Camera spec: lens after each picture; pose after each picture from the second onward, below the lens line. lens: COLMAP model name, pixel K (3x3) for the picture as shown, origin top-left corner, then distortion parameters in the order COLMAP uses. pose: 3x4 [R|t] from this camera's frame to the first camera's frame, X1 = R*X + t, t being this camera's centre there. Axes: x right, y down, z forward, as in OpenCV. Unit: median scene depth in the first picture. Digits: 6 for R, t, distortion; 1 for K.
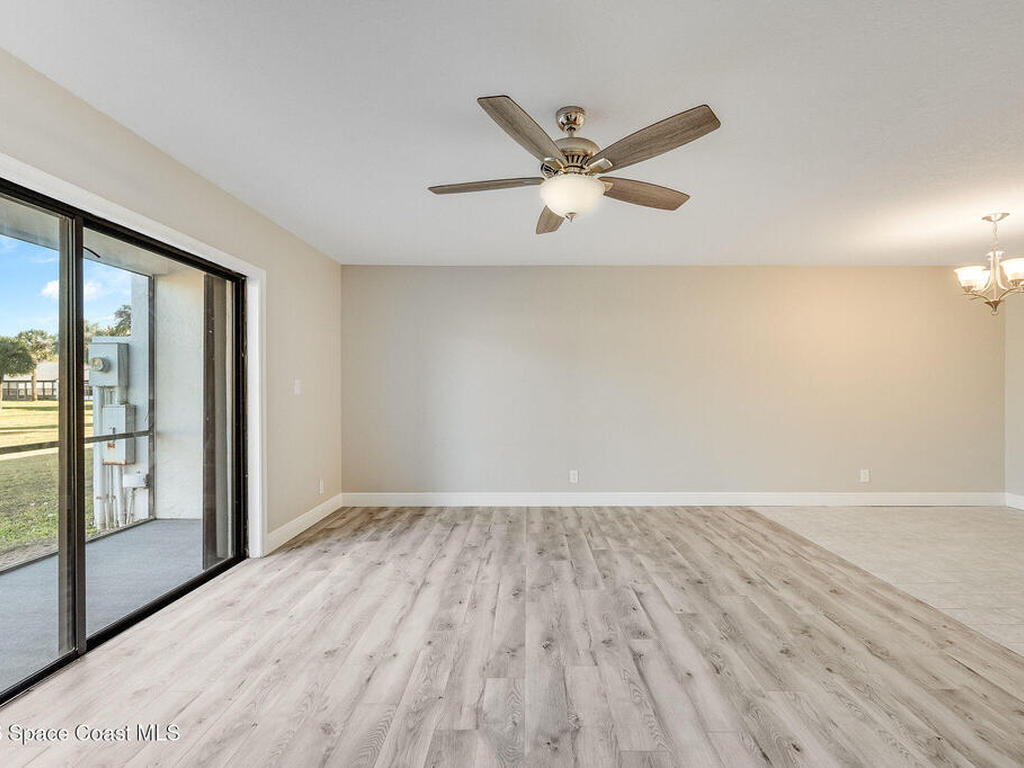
lens RADIAL K [[460.9, 0, 533.3], [0, 460.9, 390.0], [0, 0, 1]] dist [-0.000382, 0.000284]
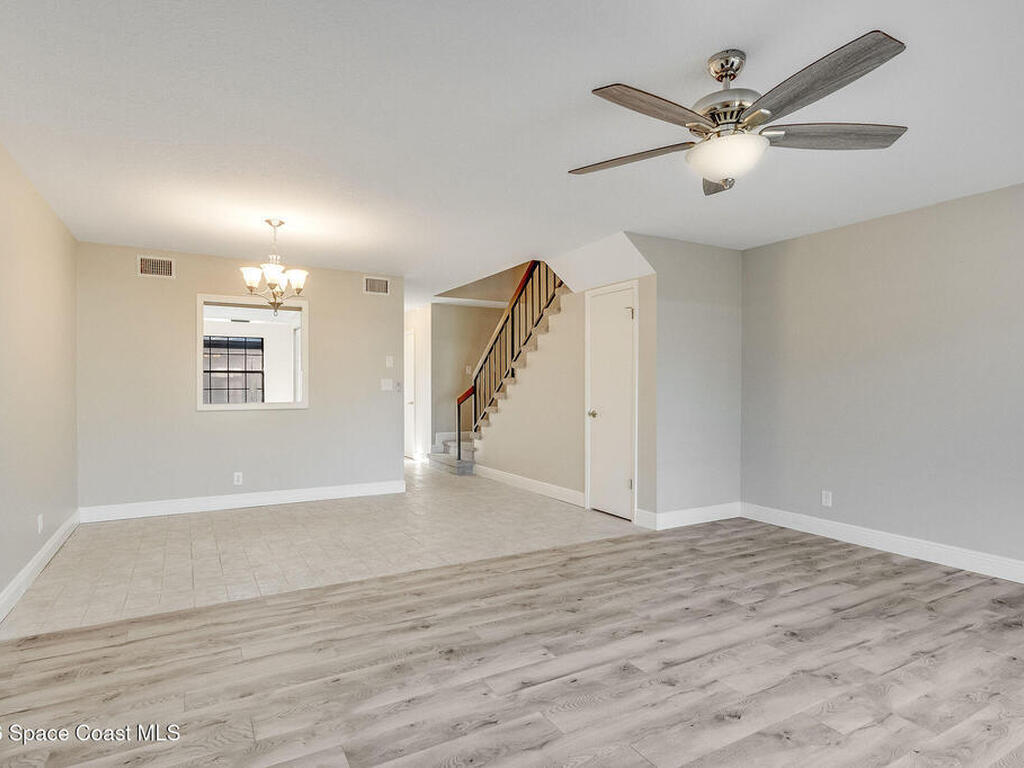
lens RADIAL K [[572.4, 0, 509.9], [0, 572.4, 393.1], [0, 0, 1]] dist [0.000938, 0.001776]
pose [[-0.478194, -0.013517, 0.878150, -0.424950], [0.003840, 0.999840, 0.017481, -0.007207], [-0.878246, 0.011732, -0.478065, 1.202251]]
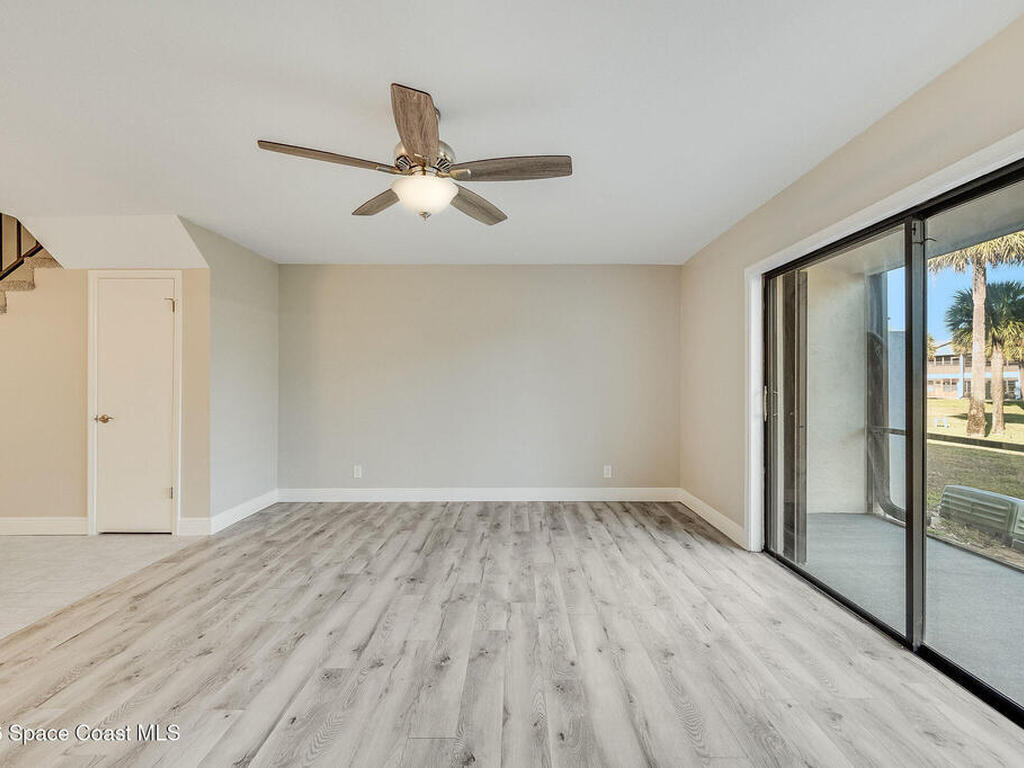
lens RADIAL K [[460.9, 0, 516.1], [0, 460.9, 380.1], [0, 0, 1]] dist [-0.000382, 0.000284]
pose [[-0.999883, -0.000173, 0.015293, -0.086246], [-0.000187, 1.000000, -0.000872, -0.009212], [-0.015293, -0.000875, -0.999883, 1.300277]]
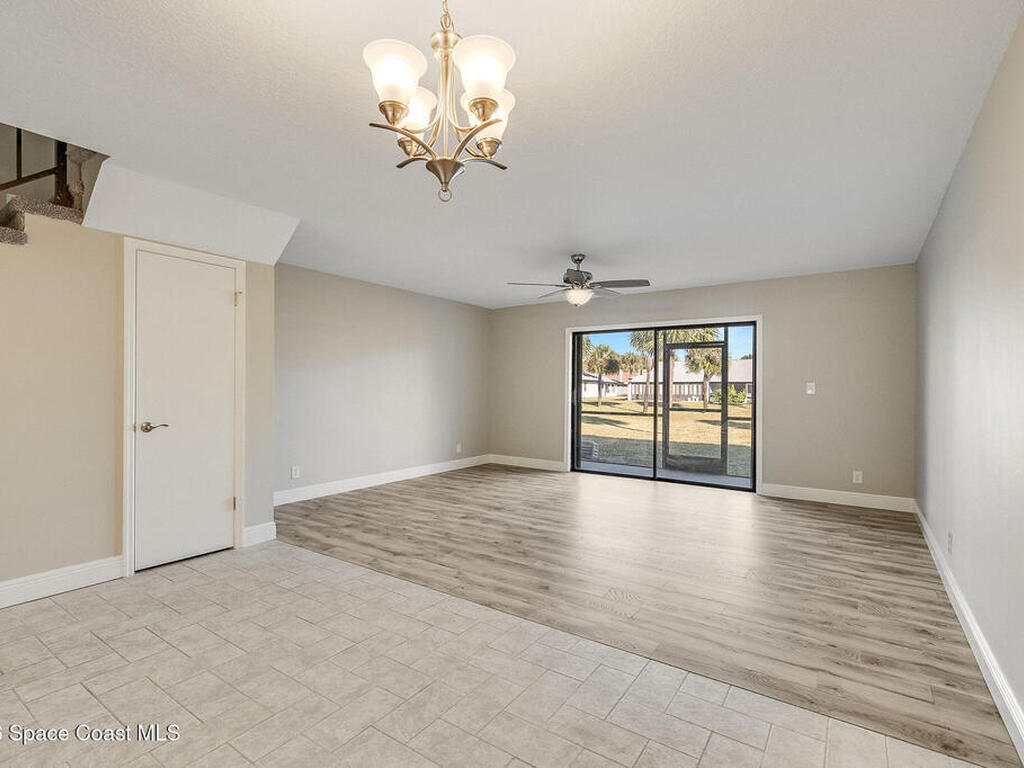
lens RADIAL K [[509.3, 0, 514.6], [0, 509.3, 387.0], [0, 0, 1]] dist [0.001821, 0.000234]
pose [[-0.574213, -0.004880, -0.818691, 1.381345], [-0.011837, 0.999927, 0.002341, -0.004894], [0.818620, 0.011035, -0.574229, 1.355449]]
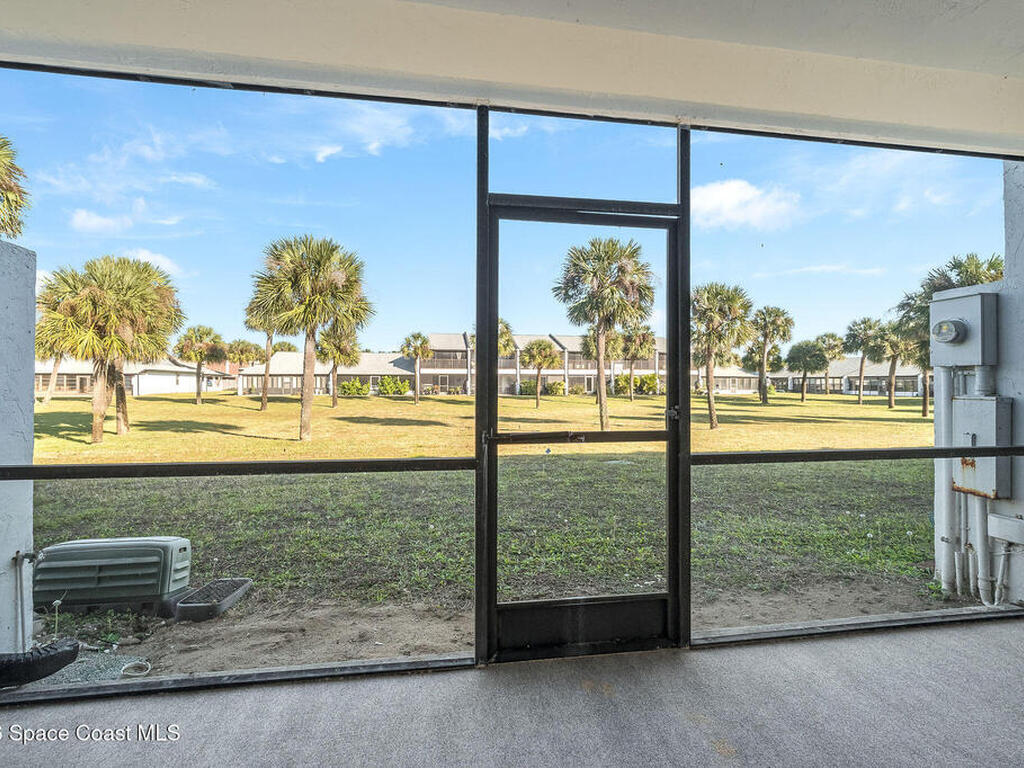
lens RADIAL K [[460.9, 0, 504.0], [0, 460.9, 384.6], [0, 0, 1]] dist [-0.000382, 0.000284]
pose [[0.137689, 0.003871, -0.990468, -0.564691], [-0.008602, 0.999959, 0.002712, 0.029166], [0.990438, 0.008146, 0.137717, 0.433672]]
